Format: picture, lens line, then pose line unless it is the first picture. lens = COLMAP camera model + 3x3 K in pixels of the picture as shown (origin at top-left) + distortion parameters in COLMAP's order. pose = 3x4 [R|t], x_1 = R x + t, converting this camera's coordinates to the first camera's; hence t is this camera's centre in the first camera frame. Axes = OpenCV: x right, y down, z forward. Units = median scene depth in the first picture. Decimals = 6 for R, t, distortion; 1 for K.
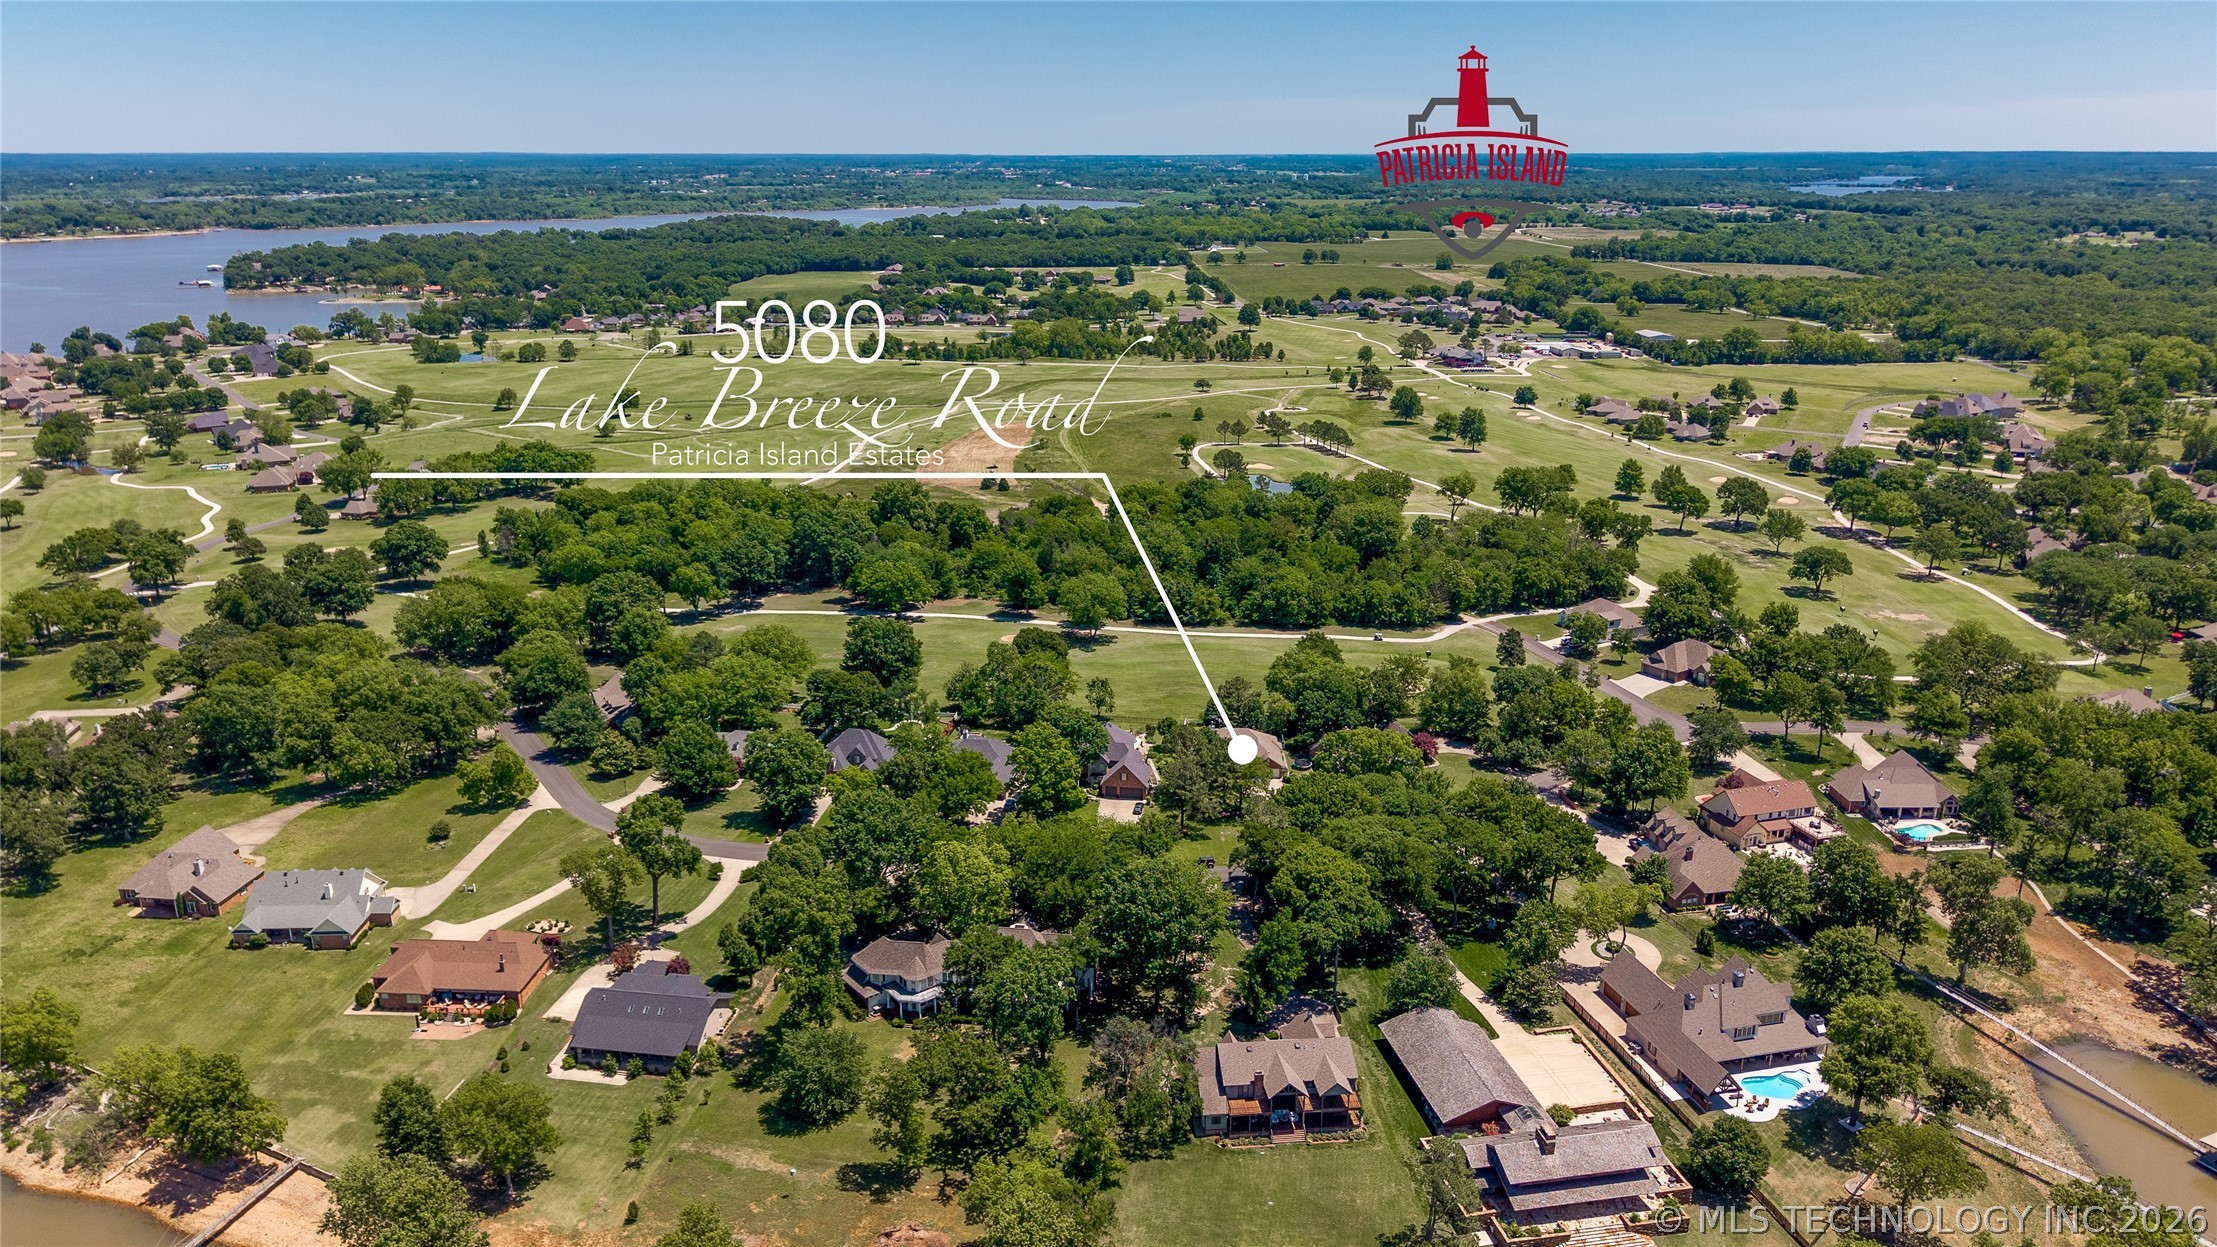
lens RADIAL K [[1509.3, 0, 1094.3], [0, 1509.3, 633.8], [0, 0, 1]] dist [0.049538, -0.056905]
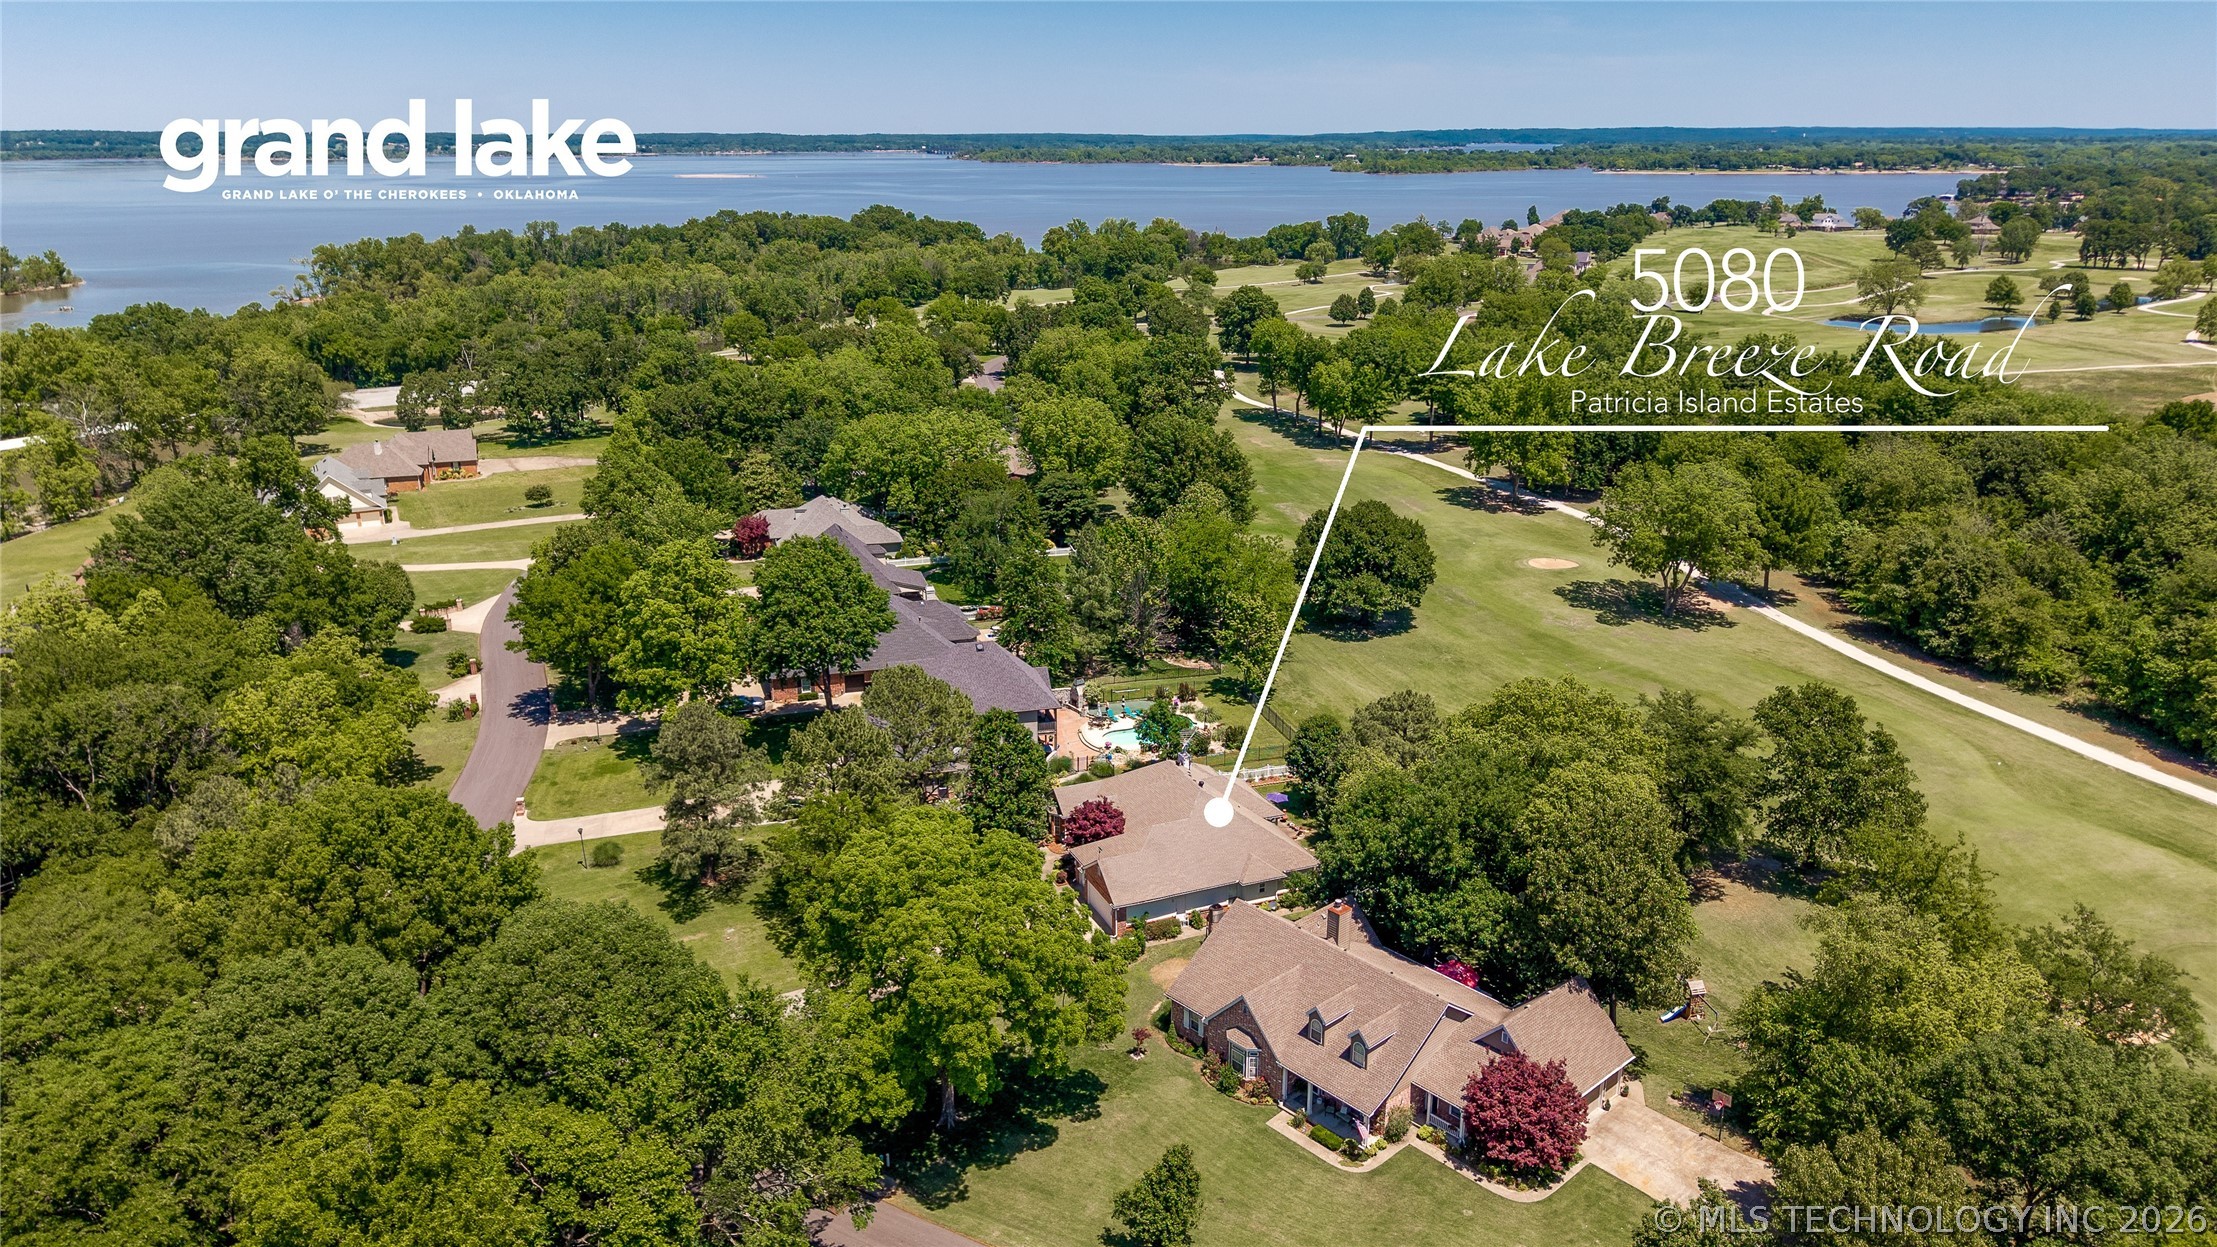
lens RADIAL K [[1509.3, 0, 1094.3], [0, 1509.3, 633.8], [0, 0, 1]] dist [0.049538, -0.056905]
pose [[0.424210, 0.287490, -0.858717, 0.262669], [-0.273441, 0.944670, 0.181185, -0.020586], [0.863294, 0.157948, 0.479350, 0.537989]]
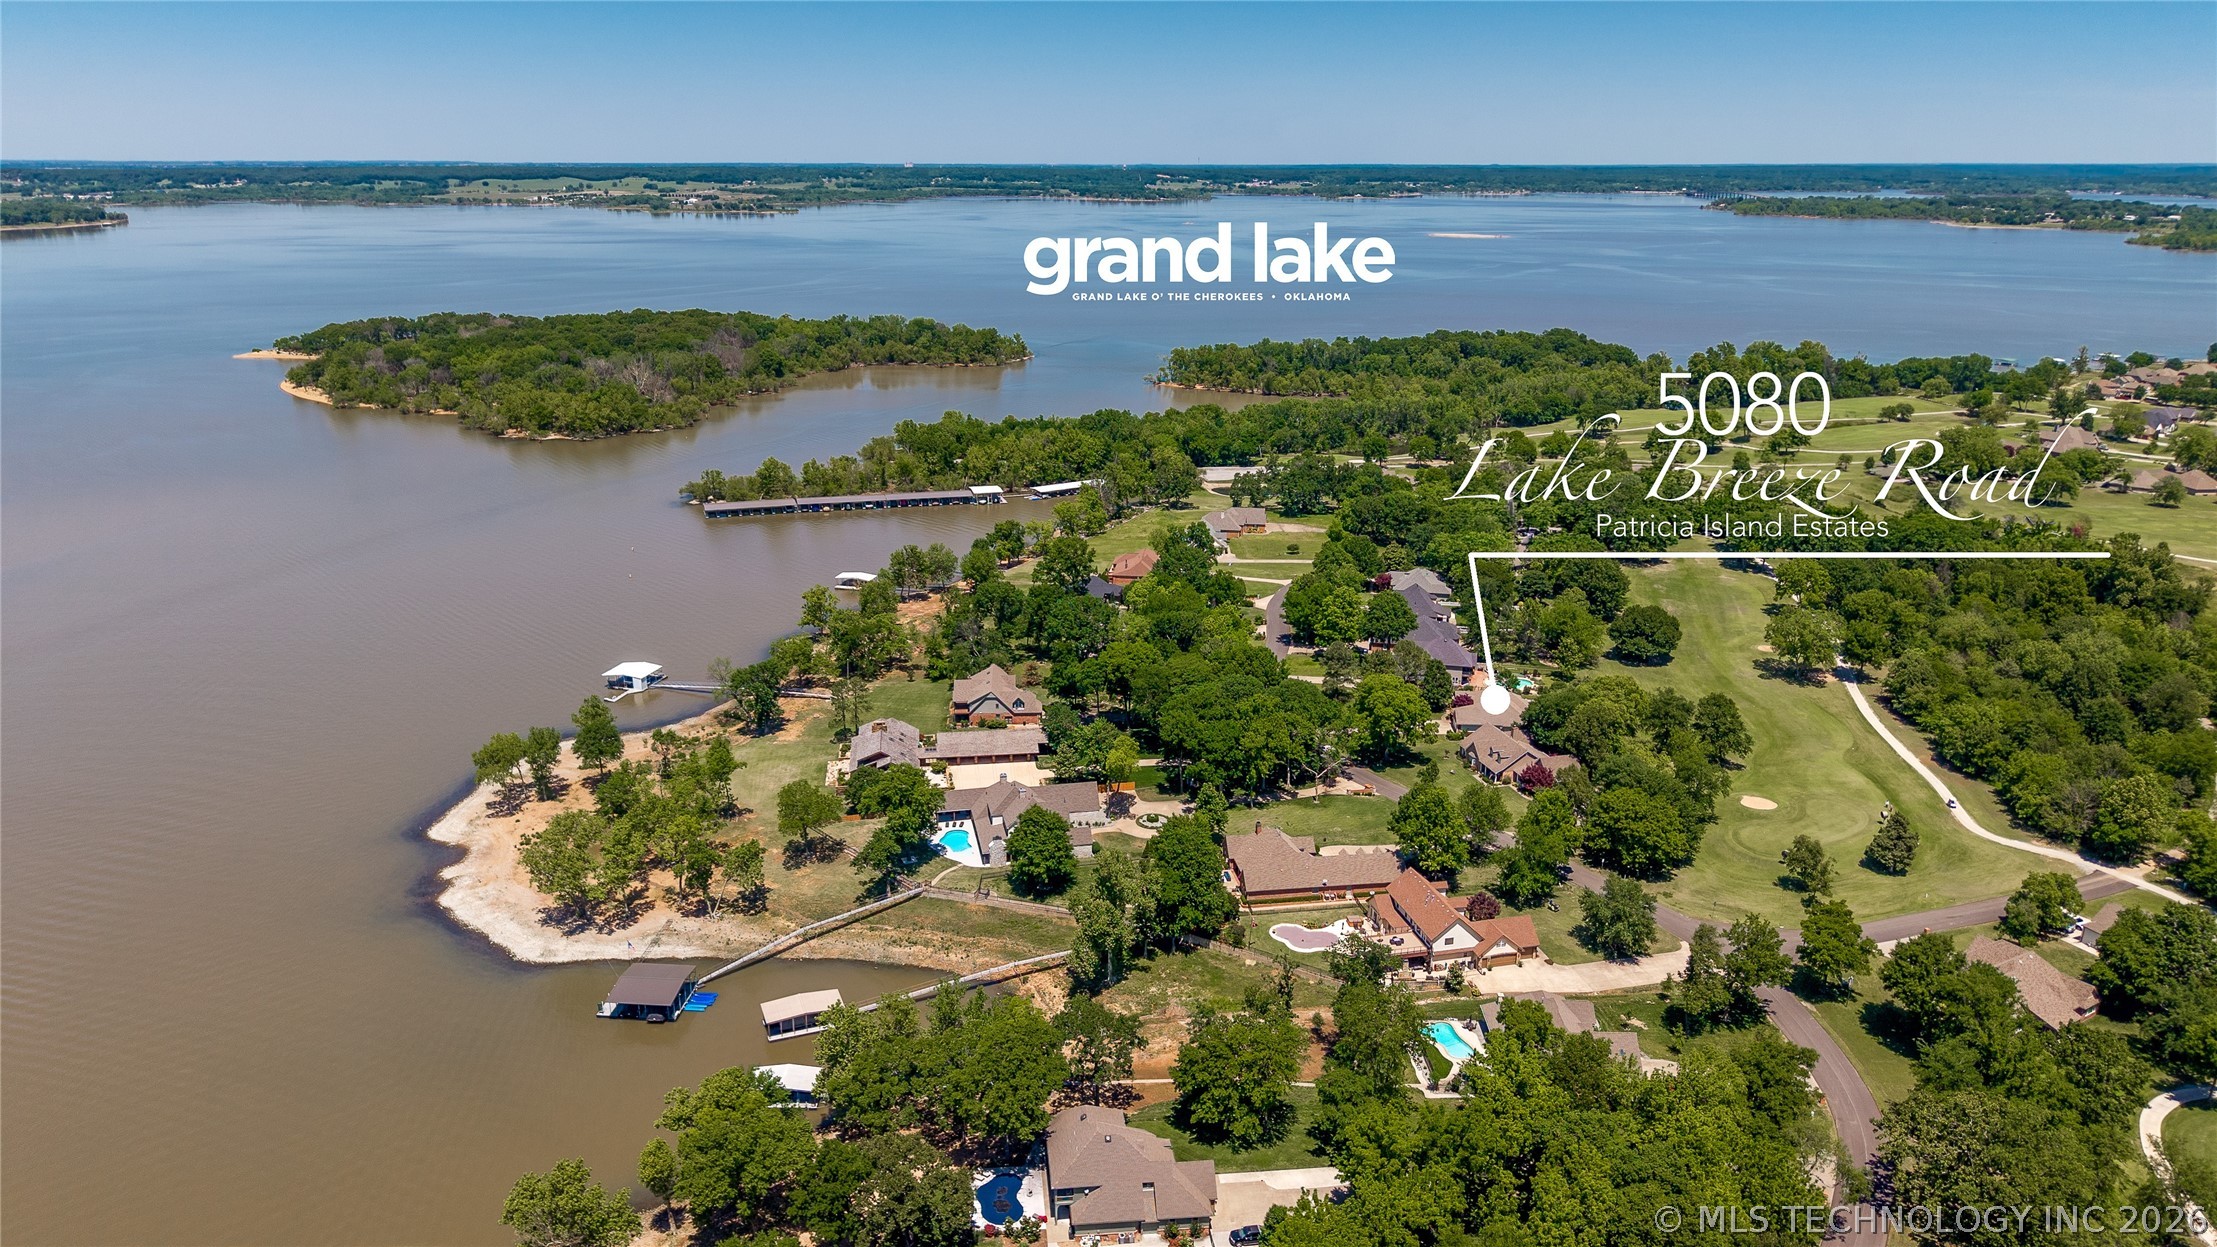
lens RADIAL K [[1509.3, 0, 1094.3], [0, 1509.3, 633.8], [0, 0, 1]] dist [0.049538, -0.056905]
pose [[-0.037285, 0.310149, -0.949957, 0.749118], [-0.303353, 0.902246, 0.306478, -0.145923], [0.952148, 0.299599, 0.060445, 0.437934]]
